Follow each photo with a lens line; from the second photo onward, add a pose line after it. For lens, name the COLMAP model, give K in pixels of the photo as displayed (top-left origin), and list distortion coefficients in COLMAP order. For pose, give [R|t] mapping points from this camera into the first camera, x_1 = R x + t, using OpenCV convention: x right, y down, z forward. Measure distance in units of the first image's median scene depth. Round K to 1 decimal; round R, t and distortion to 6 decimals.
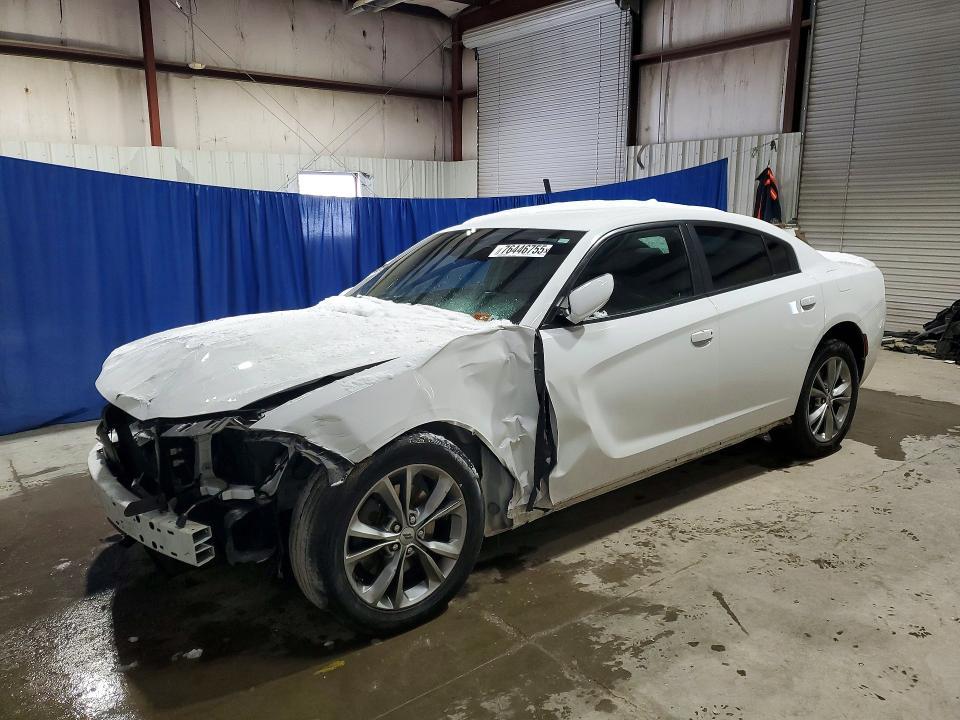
lens RADIAL K [[754.8, 0, 480.3], [0, 754.8, 357.1], [0, 0, 1]] dist [0.014503, 0.009419]
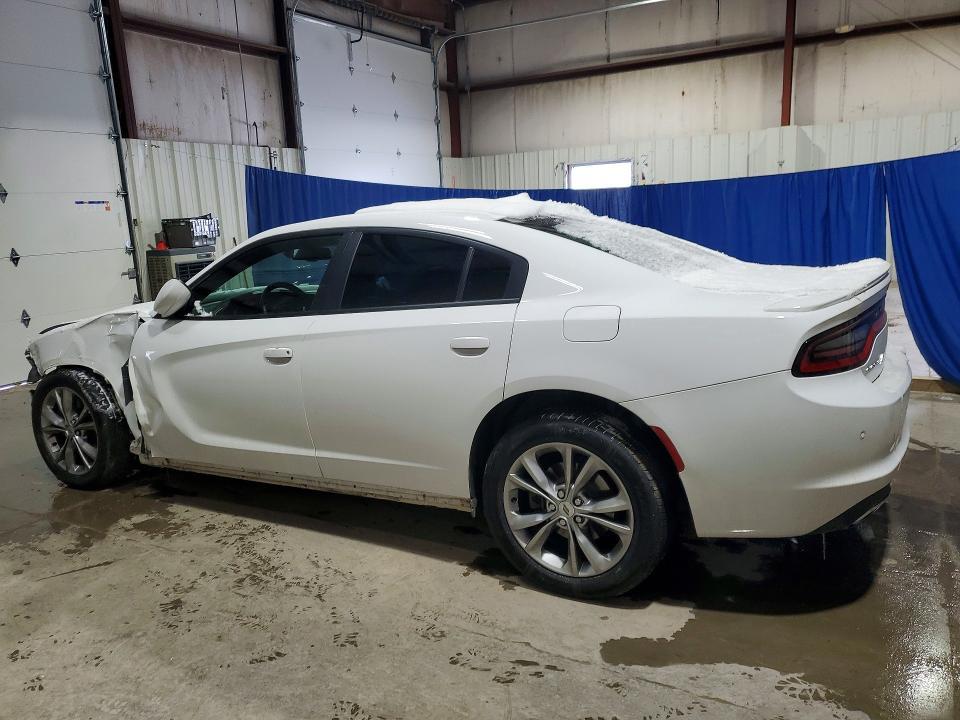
lens RADIAL K [[754.8, 0, 474.5], [0, 754.8, 383.5], [0, 0, 1]] dist [0.014503, 0.009419]
pose [[0.360797, 0.193689, -0.912310, 1.236870], [-0.130288, 0.979073, 0.156337, -0.168299], [0.923499, 0.062457, 0.378482, 0.870907]]
